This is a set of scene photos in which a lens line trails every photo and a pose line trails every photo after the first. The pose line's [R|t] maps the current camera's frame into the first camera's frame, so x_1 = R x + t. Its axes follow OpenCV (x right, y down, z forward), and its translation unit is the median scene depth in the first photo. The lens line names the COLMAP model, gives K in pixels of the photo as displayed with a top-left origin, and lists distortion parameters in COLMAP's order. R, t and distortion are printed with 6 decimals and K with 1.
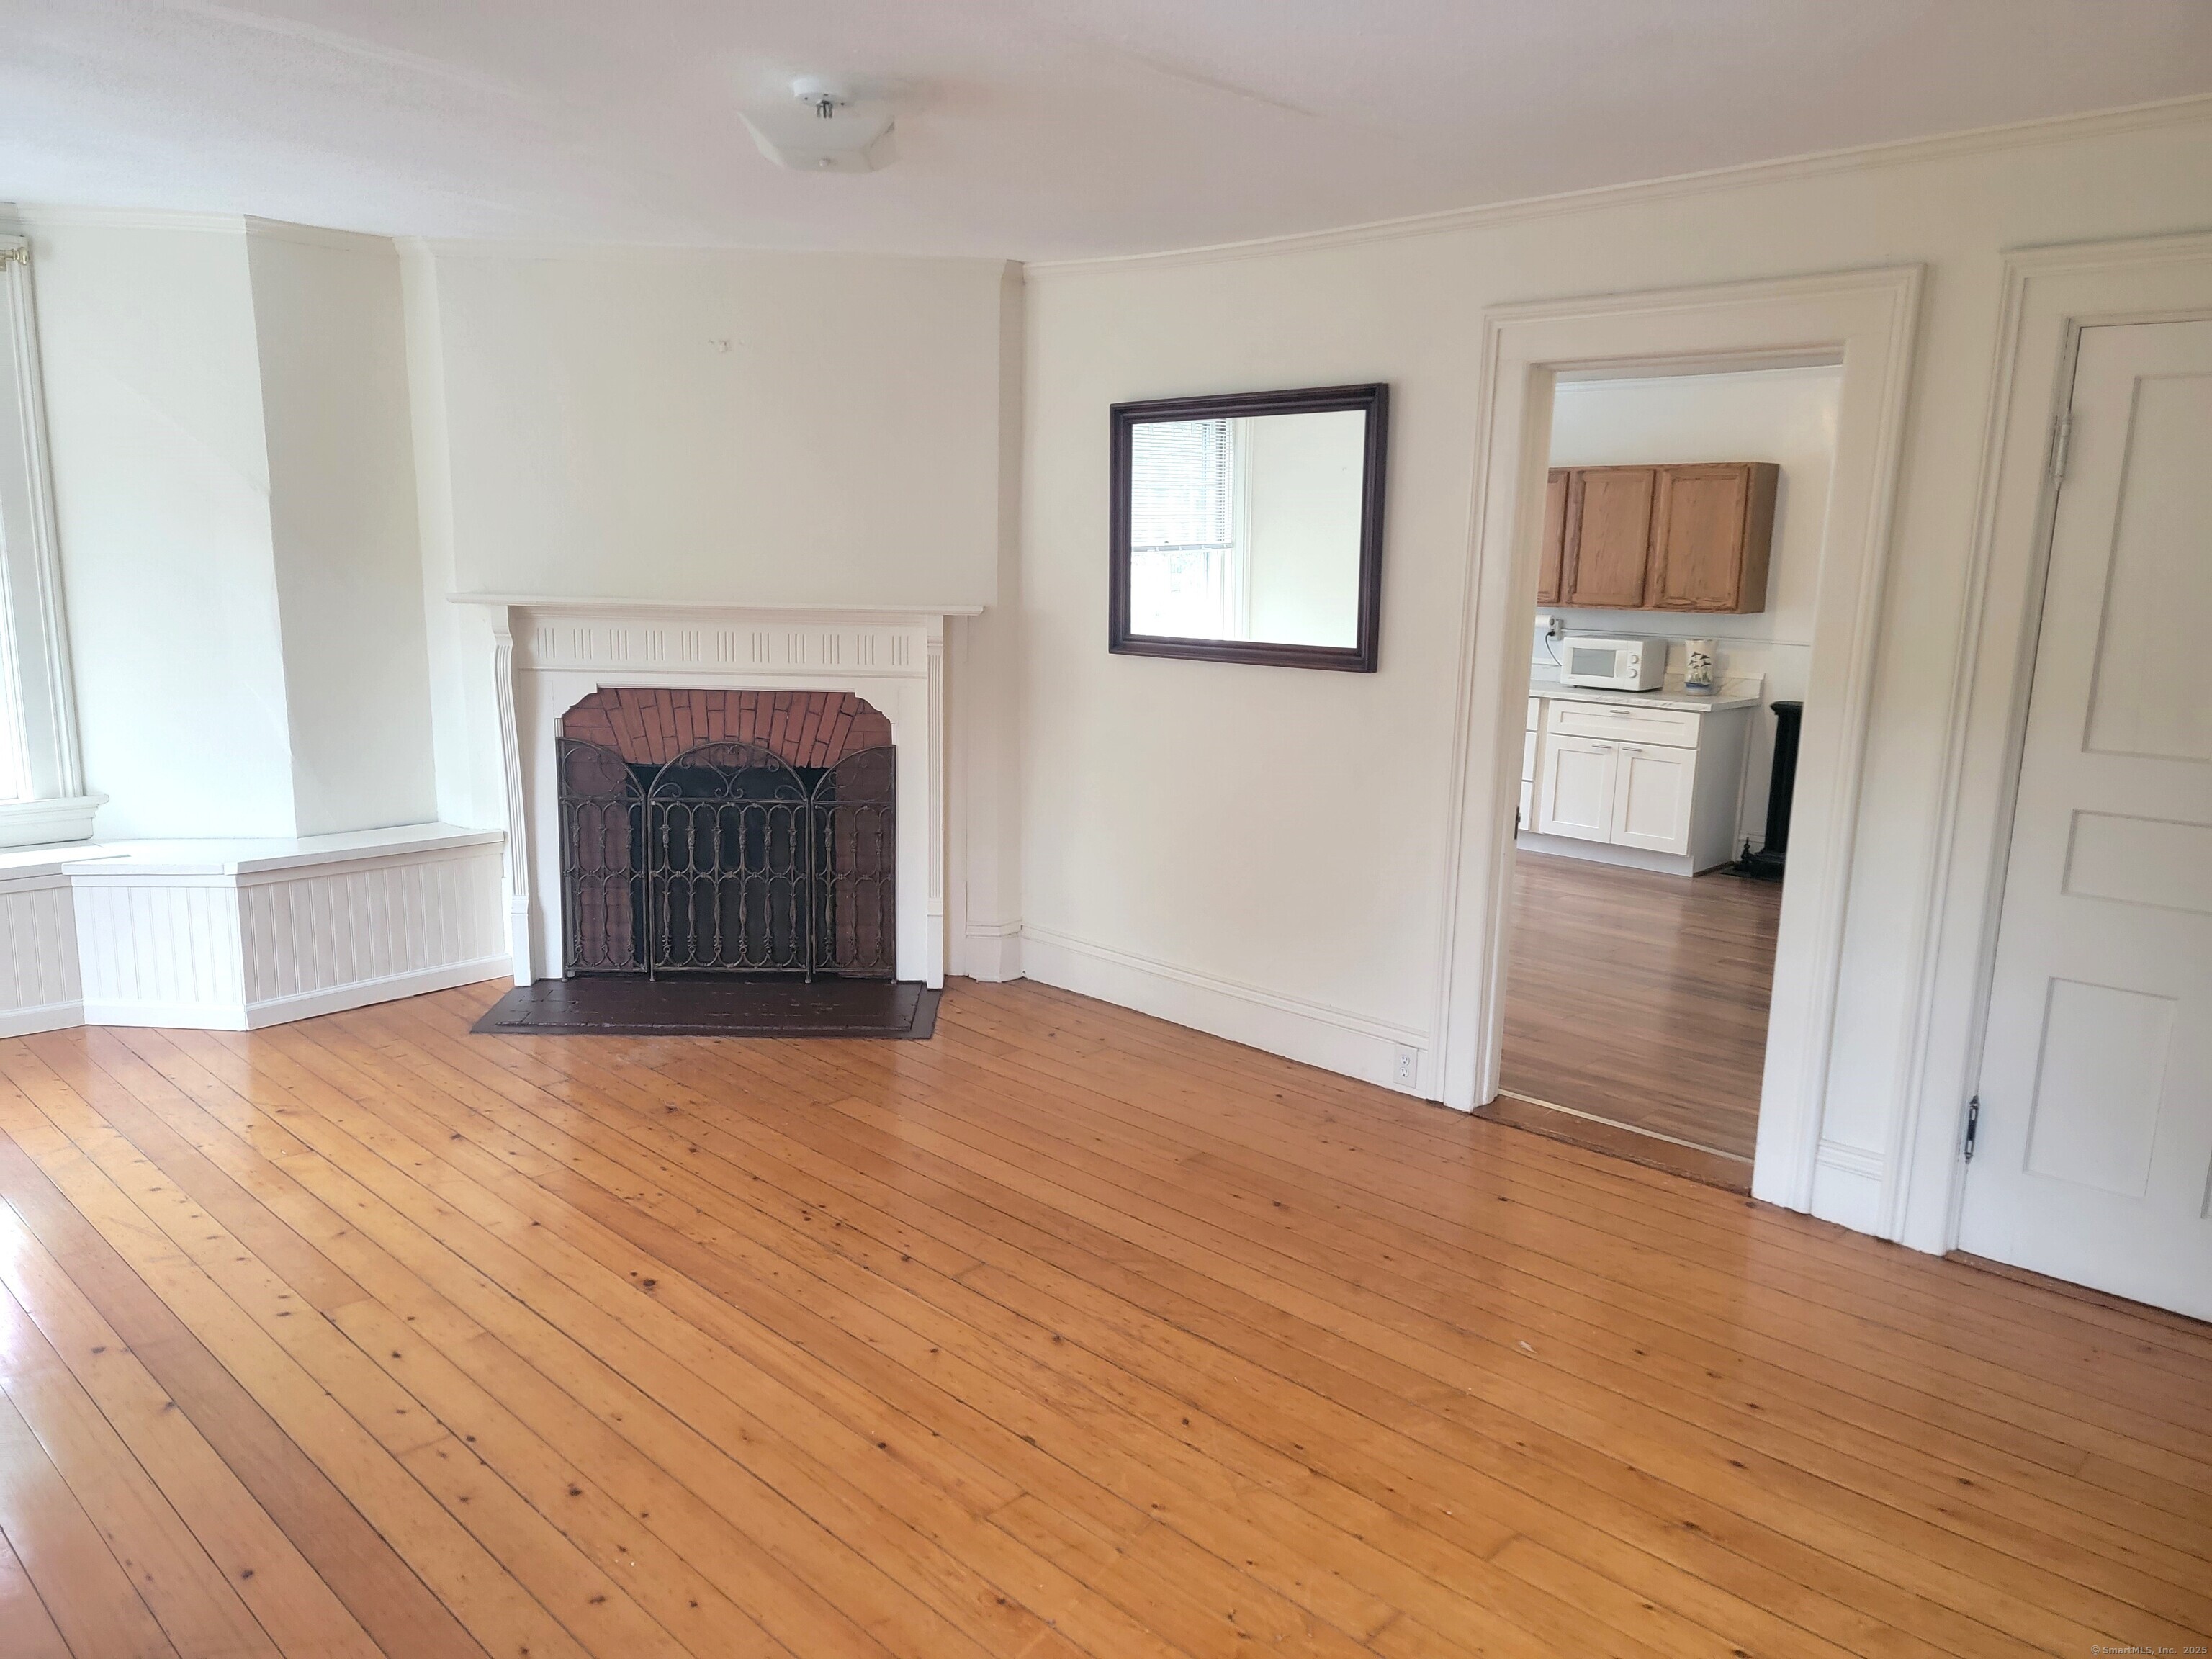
lens RADIAL K [[1528.2, 0, 1116.3], [0, 1528.2, 831.8], [0, 0, 1]] dist [0.073802, -0.053324]
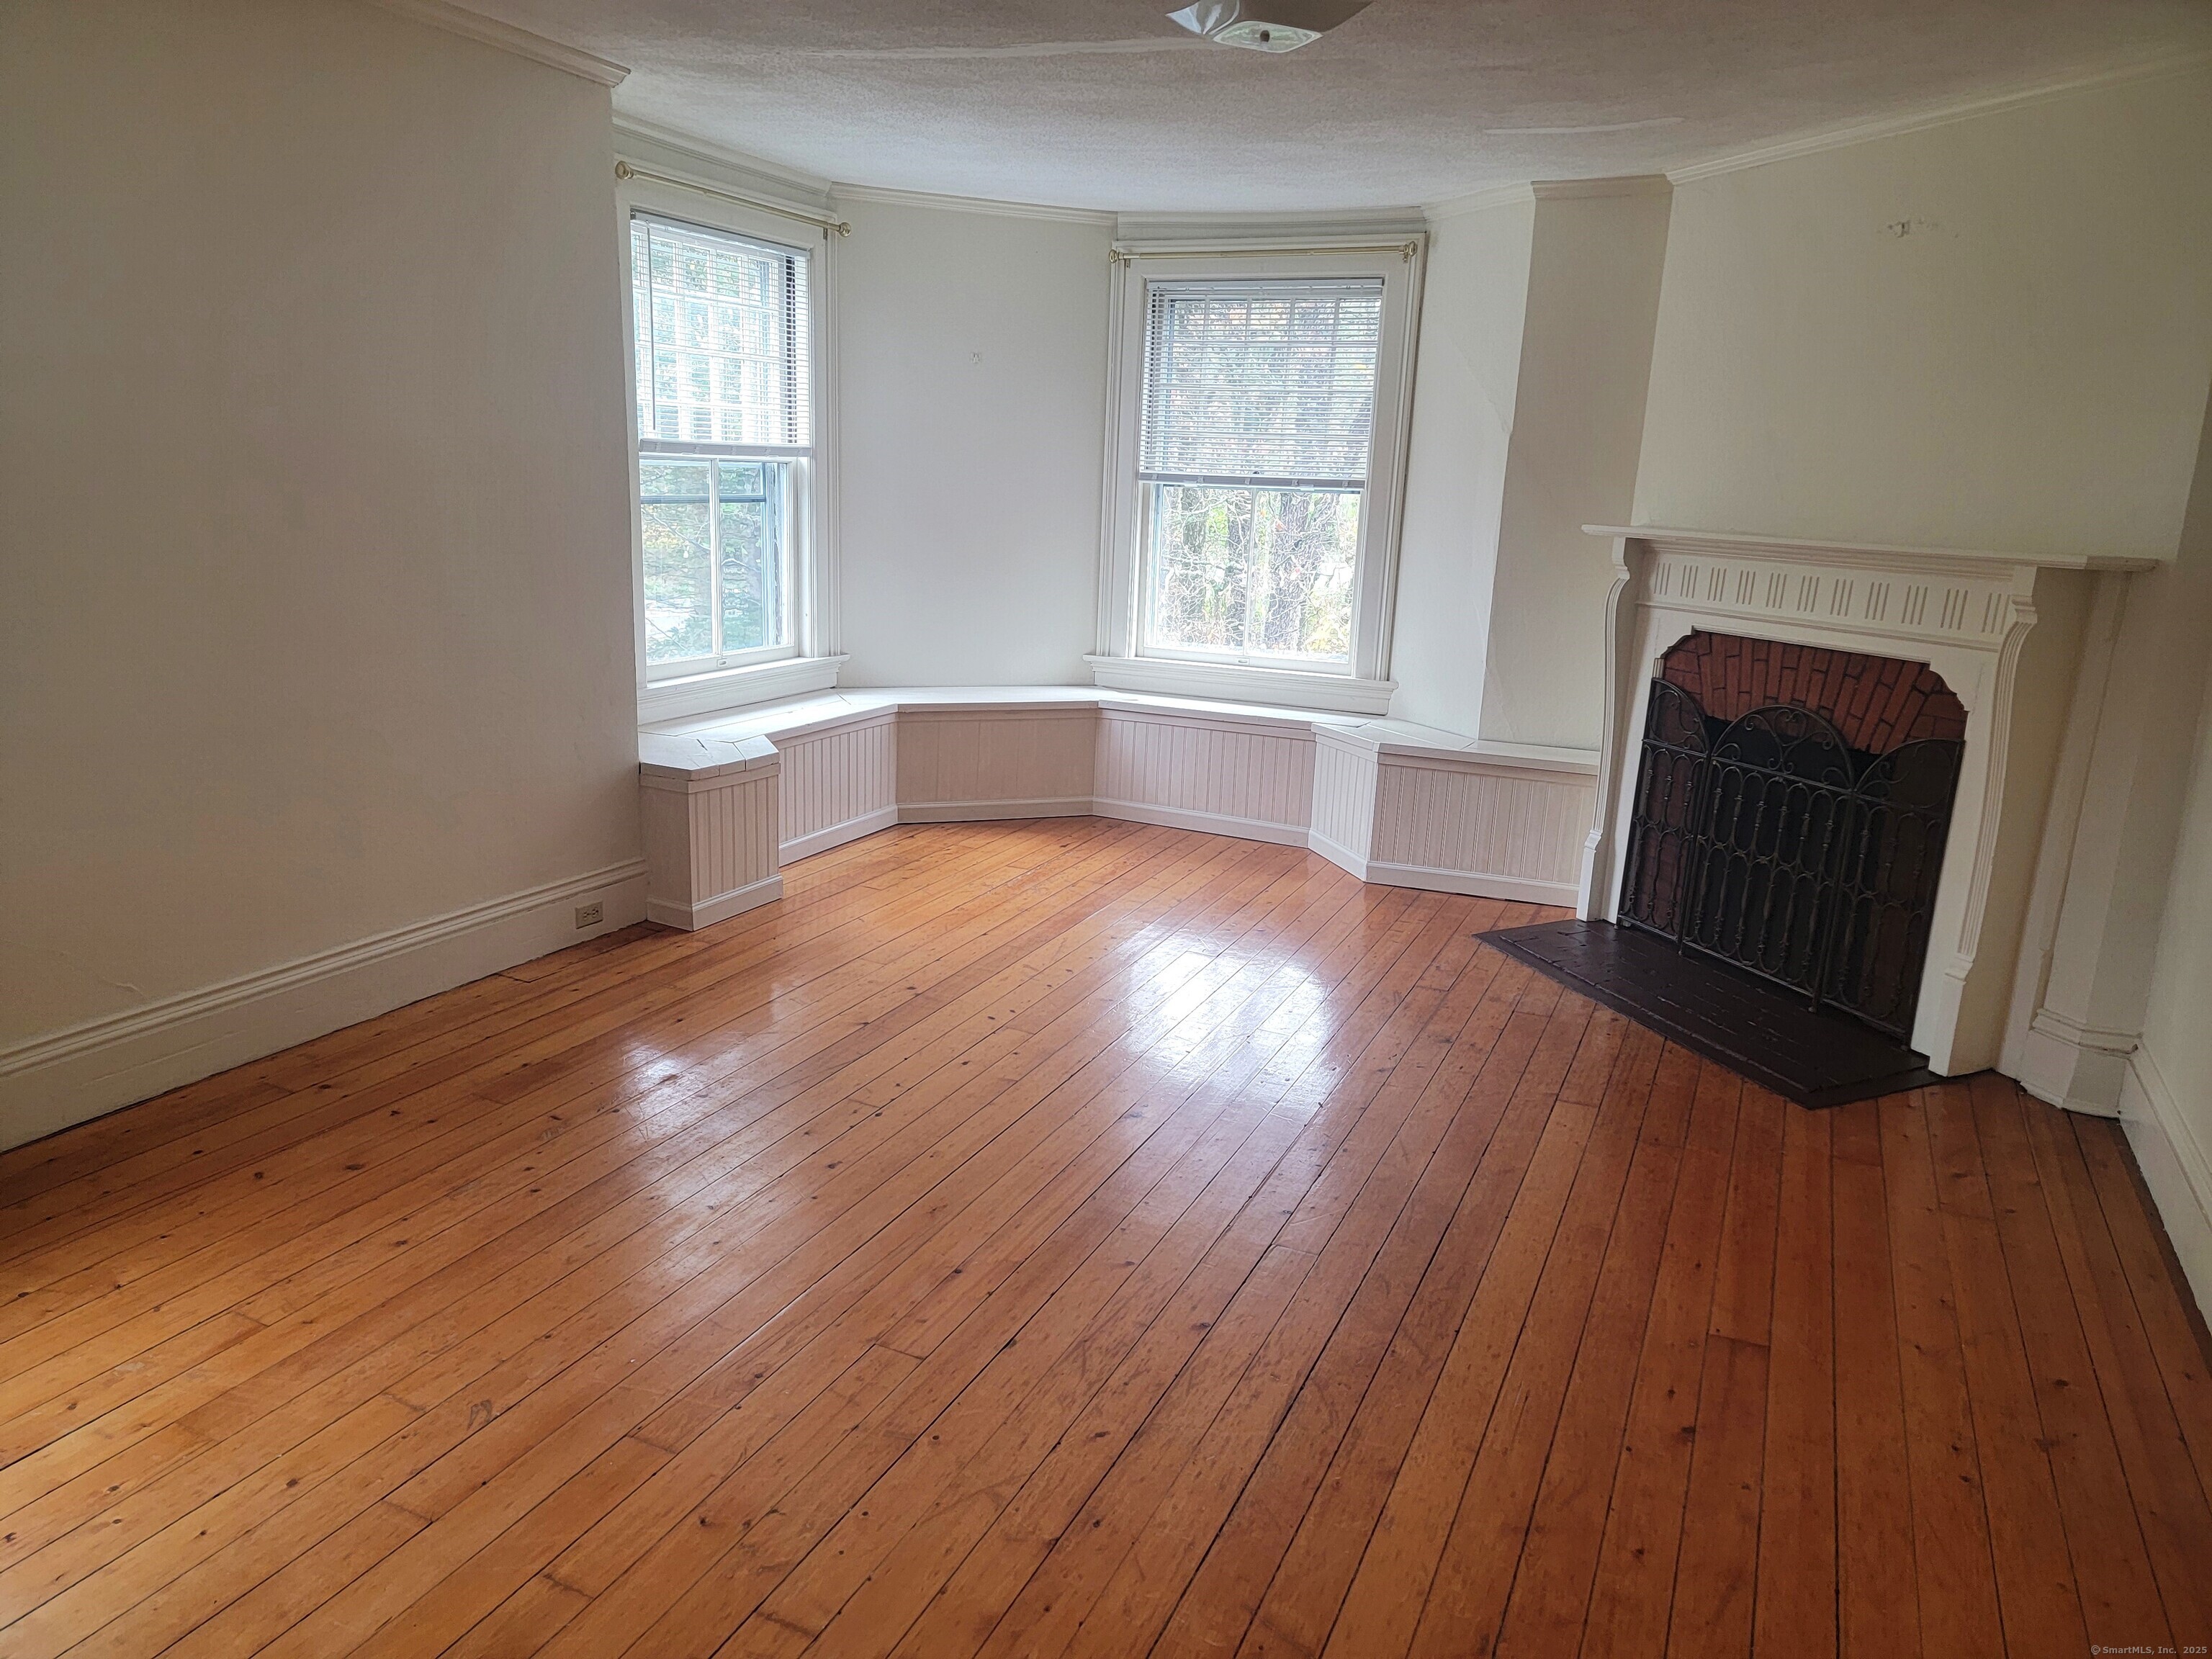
lens RADIAL K [[1528.2, 0, 1116.3], [0, 1528.2, 831.8], [0, 0, 1]] dist [0.073802, -0.053324]
pose [[0.324725, 0.207556, -0.922754, 0.434658], [-0.199167, 0.968753, 0.147814, -0.043777], [0.924601, 0.135784, 0.355917, 0.362381]]
